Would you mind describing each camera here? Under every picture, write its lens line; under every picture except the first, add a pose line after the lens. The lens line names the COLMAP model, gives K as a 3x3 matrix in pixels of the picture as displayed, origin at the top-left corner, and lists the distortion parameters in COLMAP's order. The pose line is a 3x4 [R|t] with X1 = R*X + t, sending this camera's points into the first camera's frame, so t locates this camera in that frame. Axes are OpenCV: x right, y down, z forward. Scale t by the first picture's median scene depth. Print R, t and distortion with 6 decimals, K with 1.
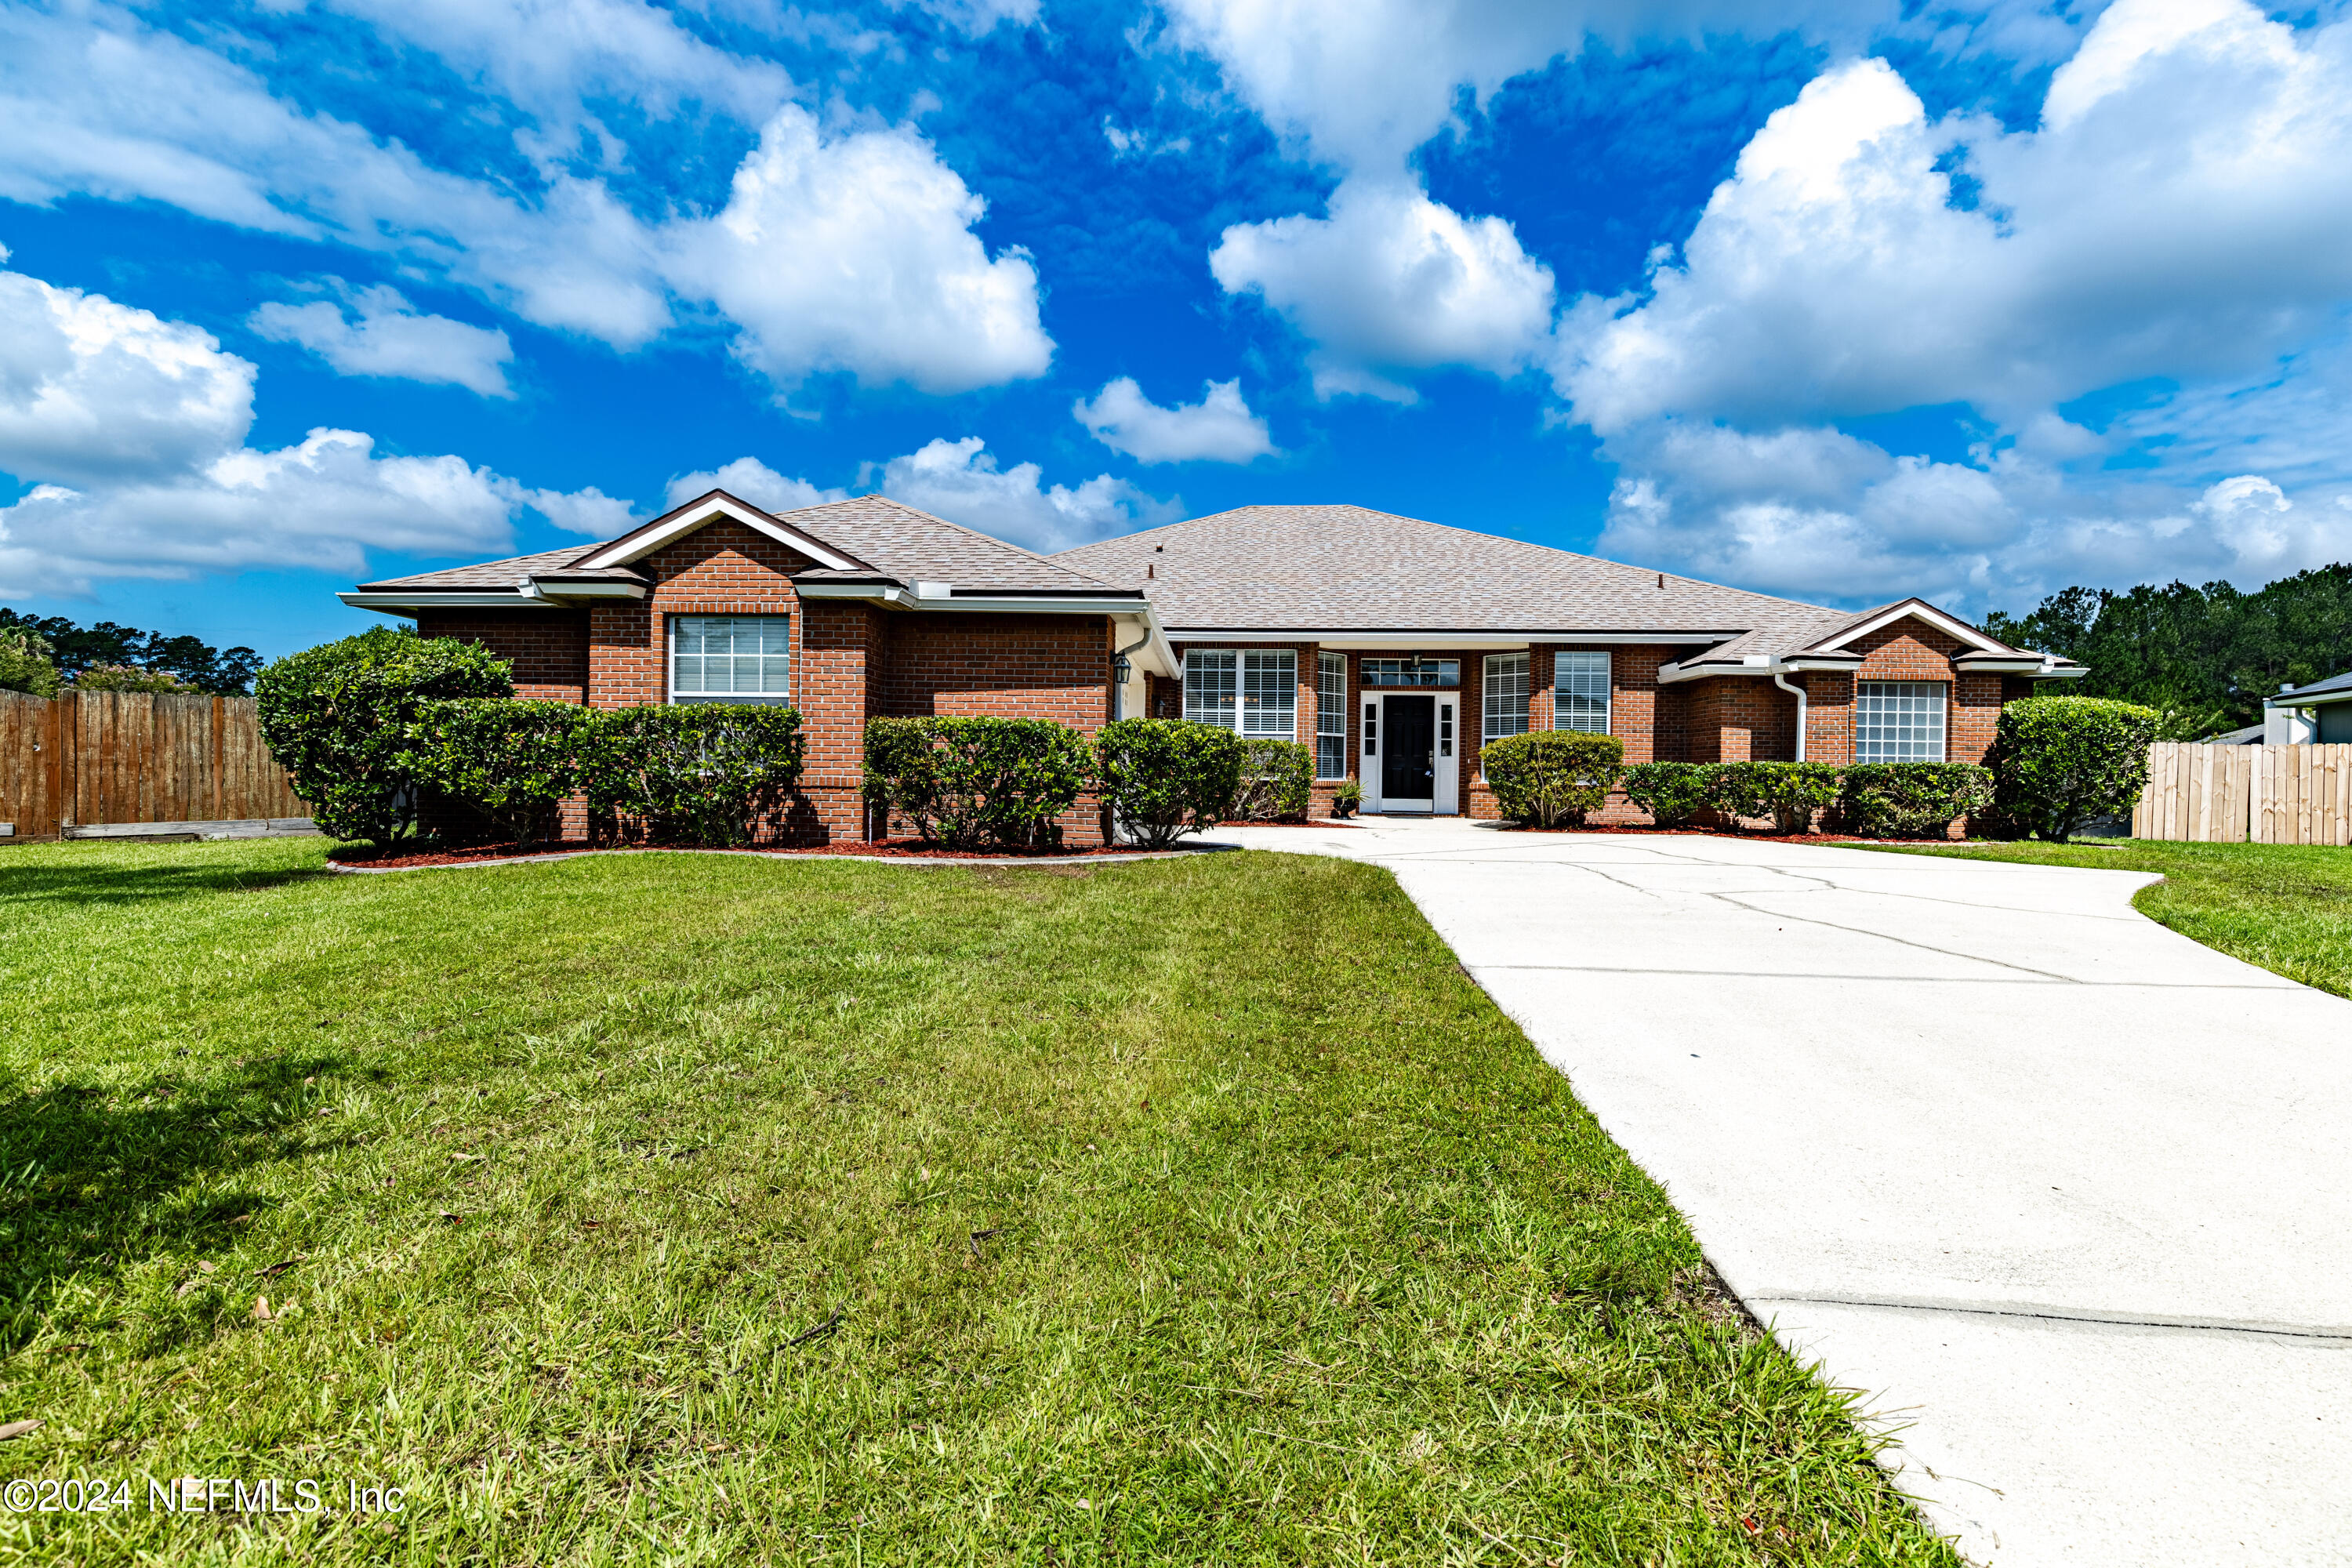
lens RADIAL K [[1061.7, 0, 1178.7], [0, 1061.7, 778.1], [0, 0, 1]] dist [-0.001461, -0.000106]
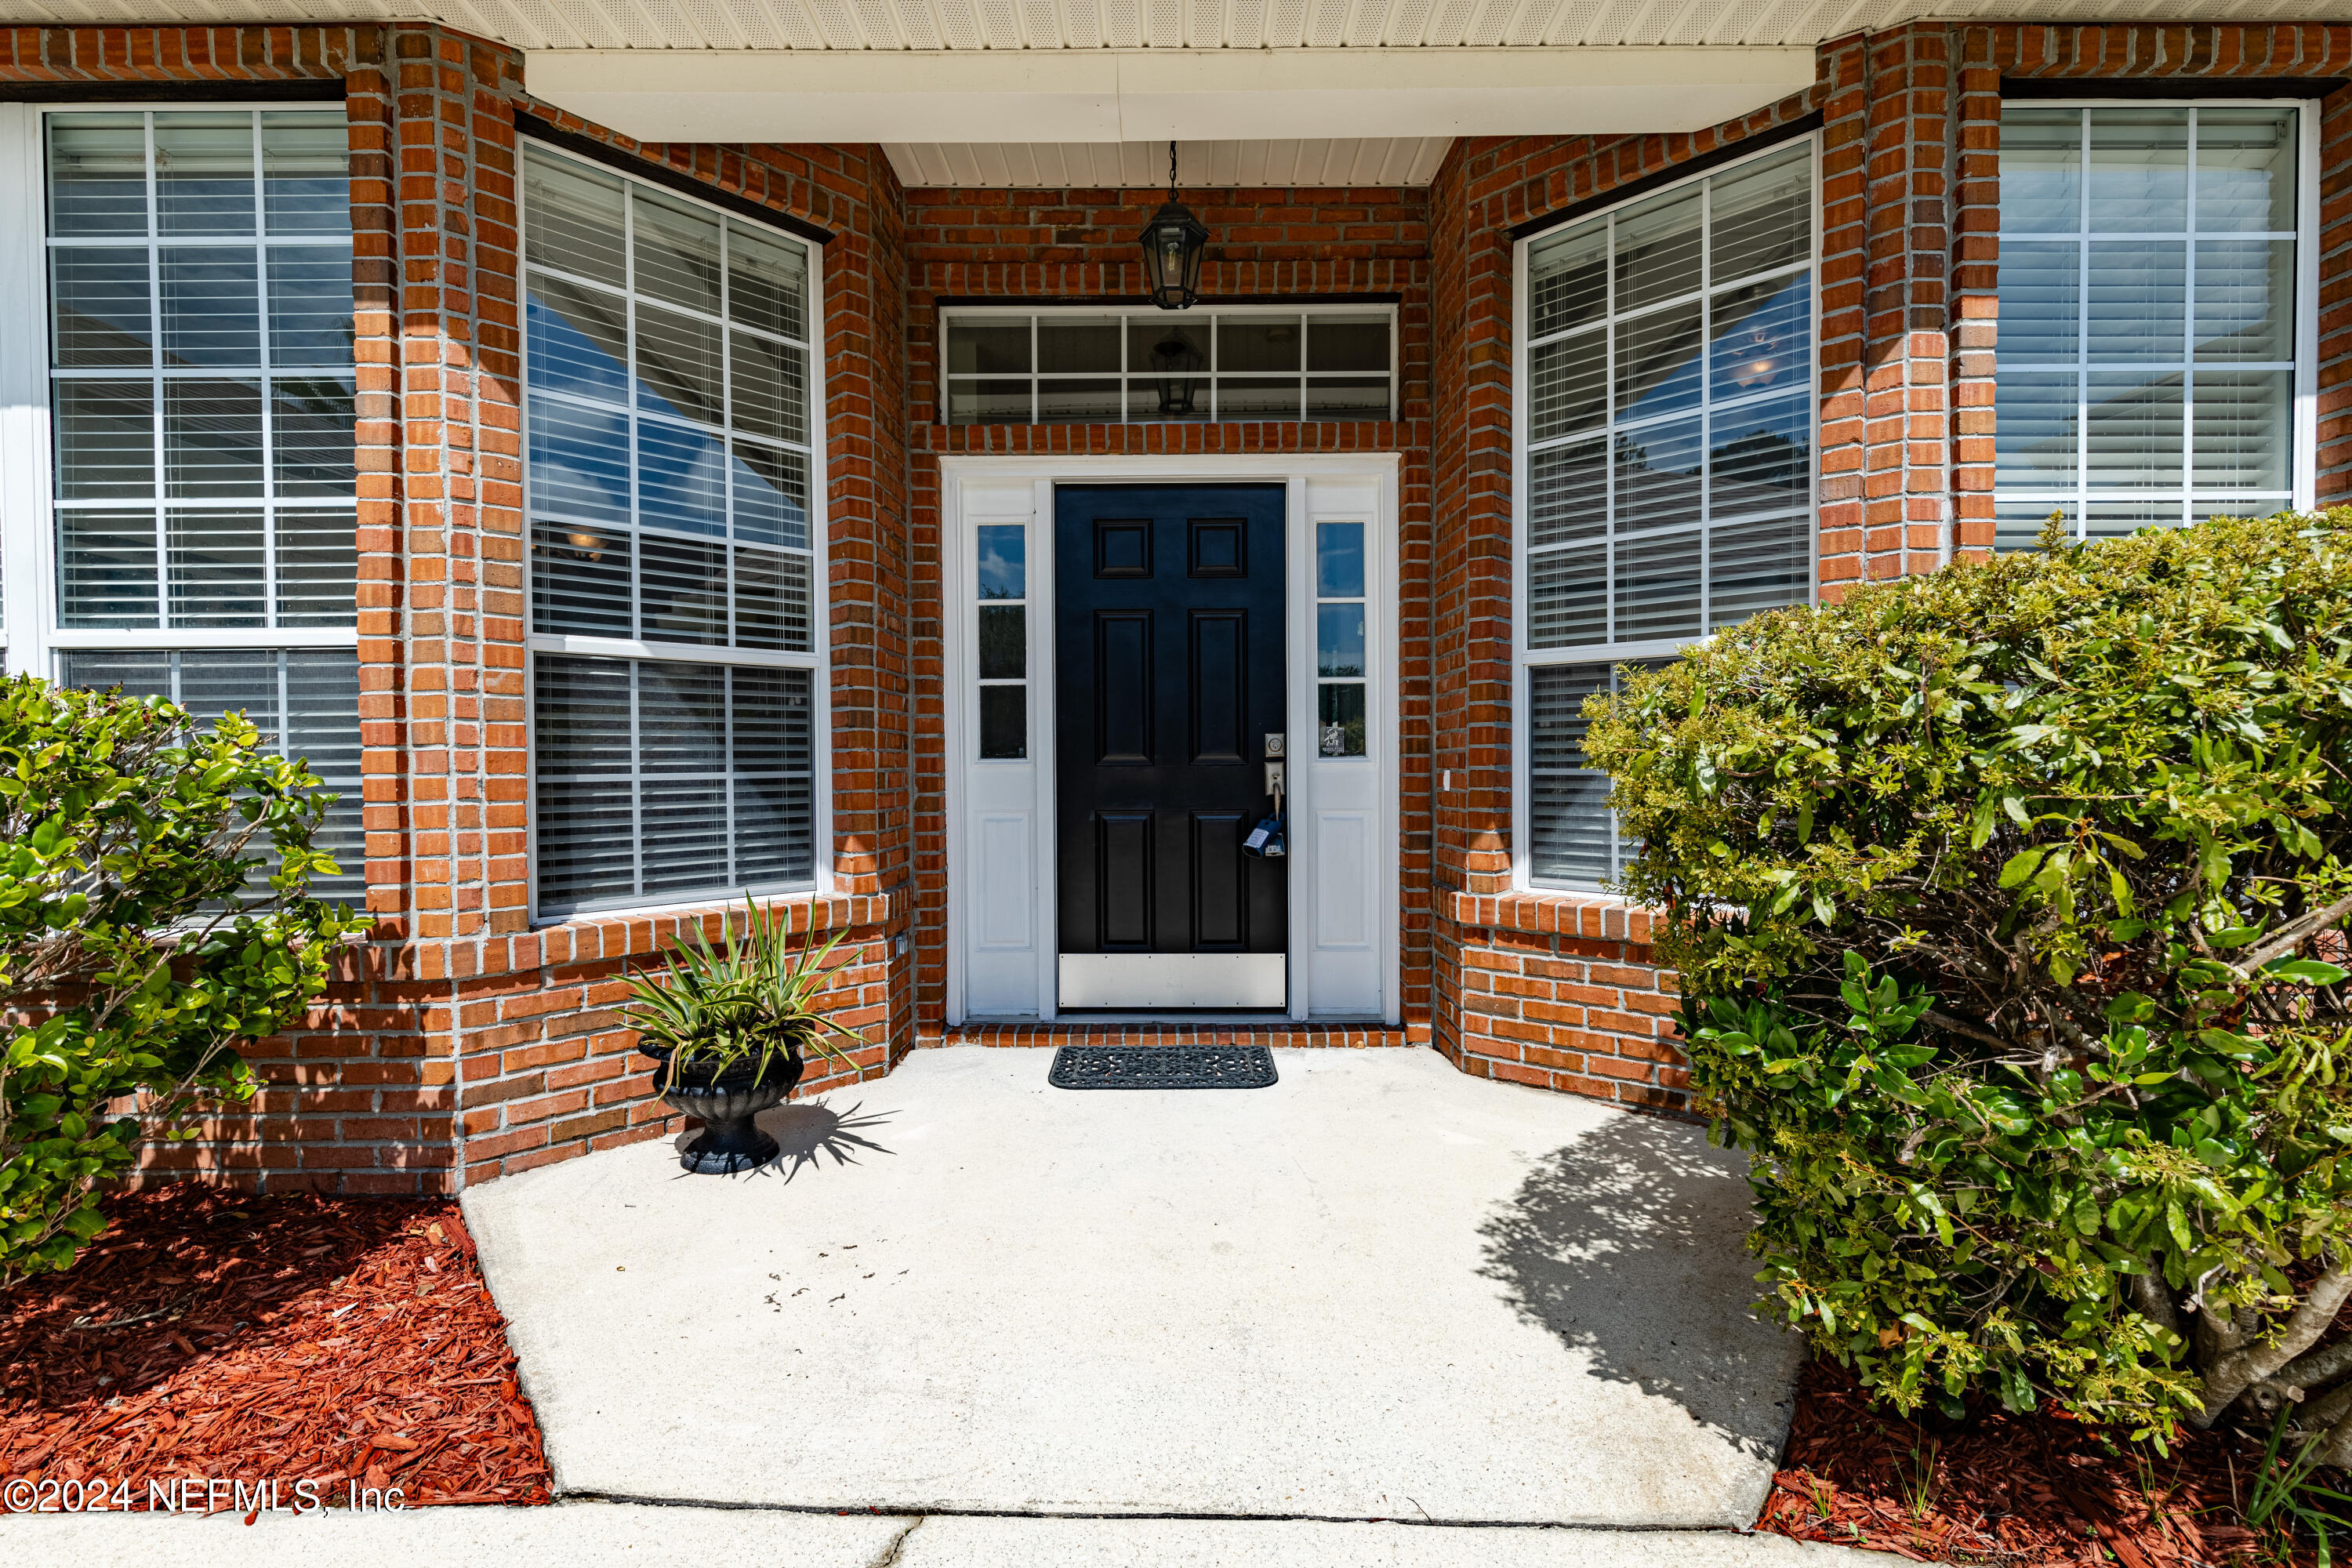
lens RADIAL K [[1061.7, 0, 1173.6], [0, 1061.7, 781.4], [0, 0, 1]] dist [-0.001461, -0.000106]
pose [[0.998712, -0.019235, 0.046947, 0.208764], [0.018404, 0.999667, 0.018083, -0.020178], [-0.047279, -0.017195, 0.998734, 0.789729]]
